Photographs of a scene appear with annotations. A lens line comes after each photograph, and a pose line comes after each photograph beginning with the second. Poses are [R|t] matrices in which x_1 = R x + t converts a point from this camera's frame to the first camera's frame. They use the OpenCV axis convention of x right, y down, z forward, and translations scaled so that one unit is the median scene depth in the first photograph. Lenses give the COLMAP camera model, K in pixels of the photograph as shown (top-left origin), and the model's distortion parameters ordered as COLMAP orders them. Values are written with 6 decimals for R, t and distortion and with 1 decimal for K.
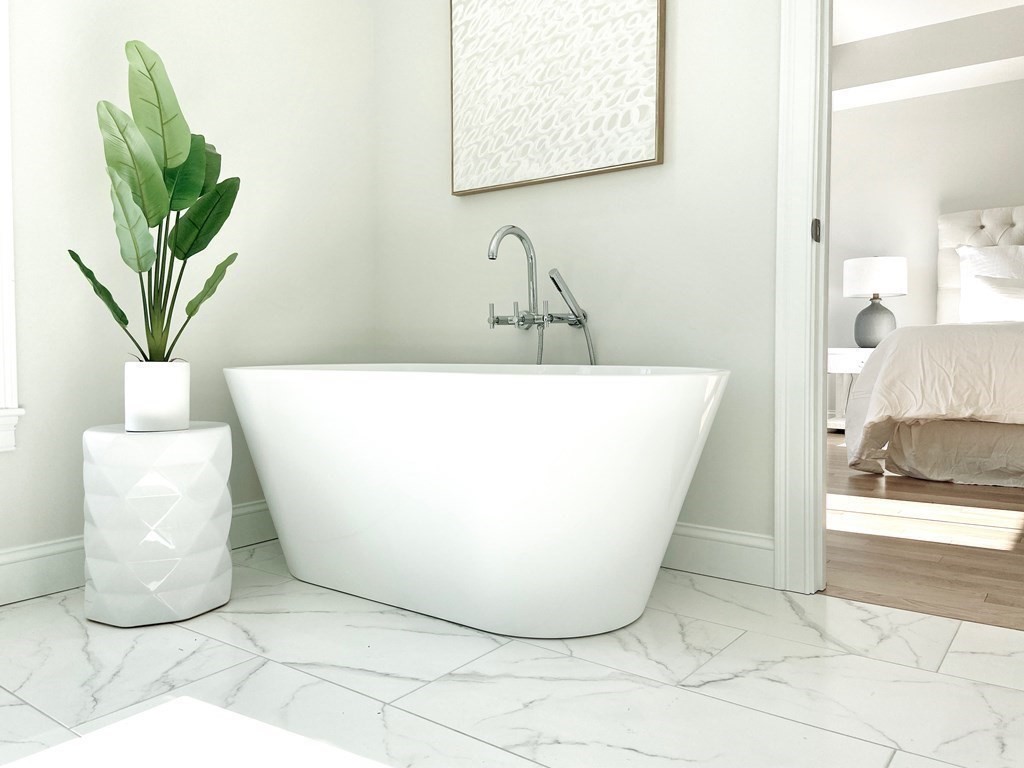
lens RADIAL K [[777.7, 0, 510.8], [0, 777.7, 384.6], [0, 0, 1]] dist [0.071913, -0.020110]
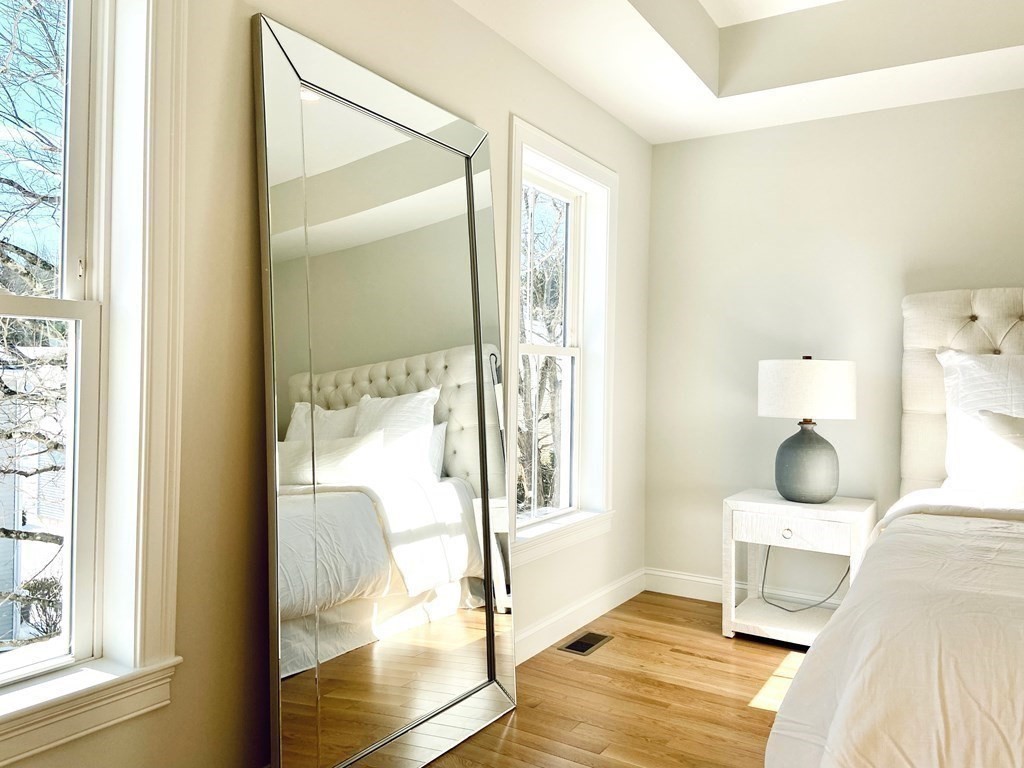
lens RADIAL K [[777.7, 0, 513.3], [0, 777.7, 385.3], [0, 0, 1]] dist [0.071913, -0.020110]
pose [[0.995822, 0.012011, 0.090527, 0.182252], [-0.008131, 0.999037, -0.043107, -0.114811], [-0.090958, 0.042191, 0.994961, 0.420438]]
